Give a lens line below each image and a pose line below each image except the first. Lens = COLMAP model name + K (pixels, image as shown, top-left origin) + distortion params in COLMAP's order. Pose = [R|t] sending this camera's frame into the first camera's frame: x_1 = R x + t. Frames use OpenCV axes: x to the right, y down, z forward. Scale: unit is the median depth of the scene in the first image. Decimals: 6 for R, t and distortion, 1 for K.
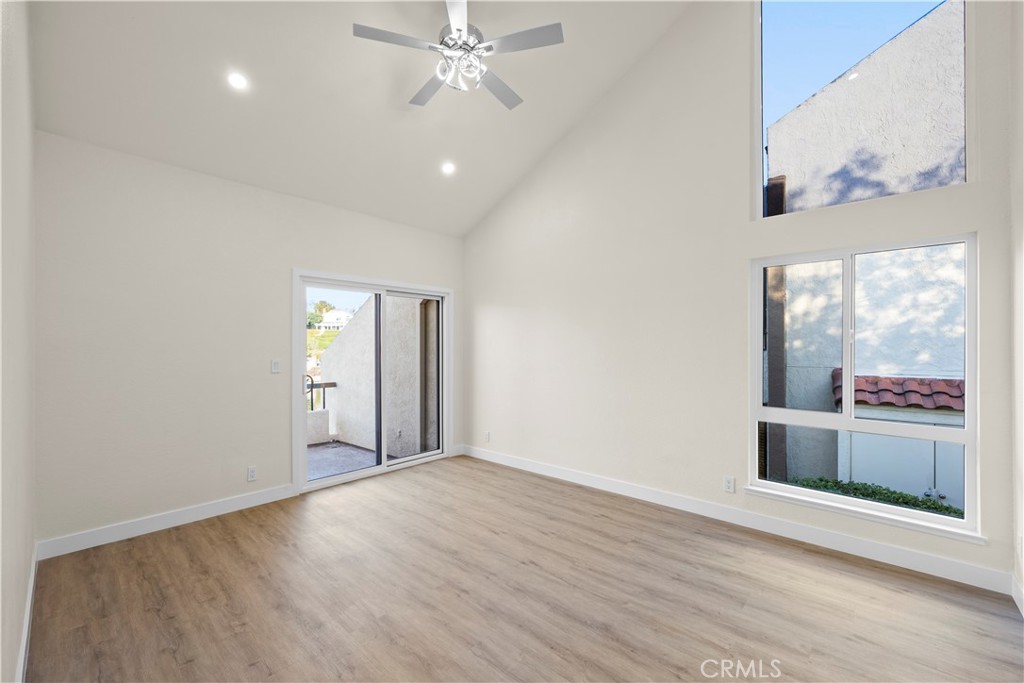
lens RADIAL K [[414.9, 0, 508.3], [0, 414.9, 339.0], [0, 0, 1]] dist [0.002392, 0.000129]
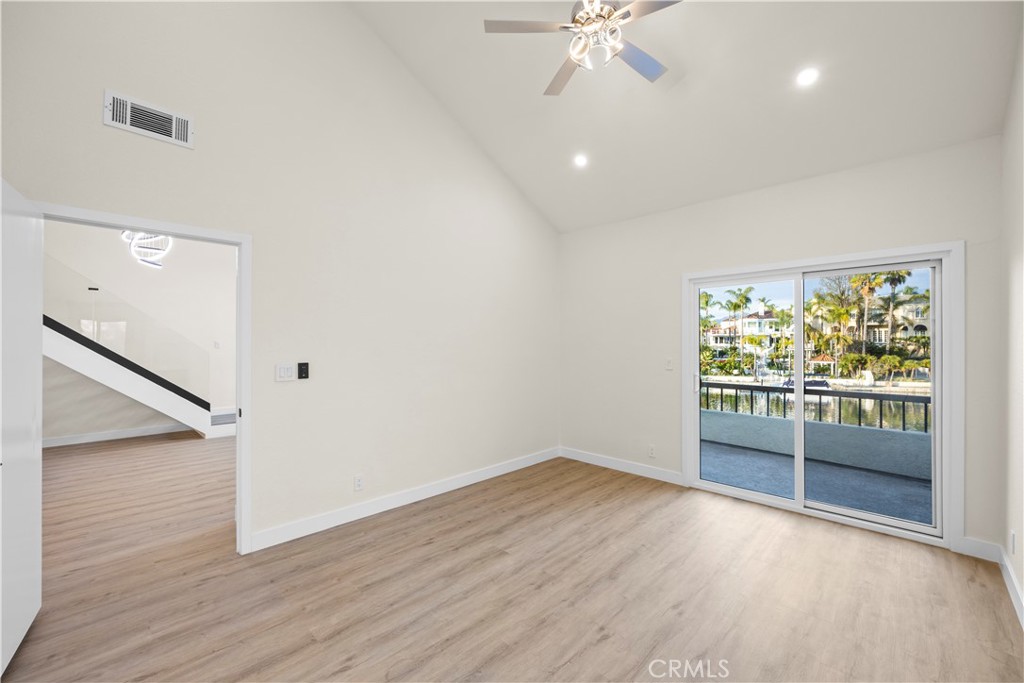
lens RADIAL K [[407.5, 0, 512.0], [0, 407.5, 341.5], [0, 0, 1]] dist [-0.000075, 0.000036]
pose [[-0.031841, -0.003990, -0.999485, 0.780698], [0.019618, 0.999797, -0.004617, 0.000581], [0.999300, -0.019755, -0.031756, 0.836850]]
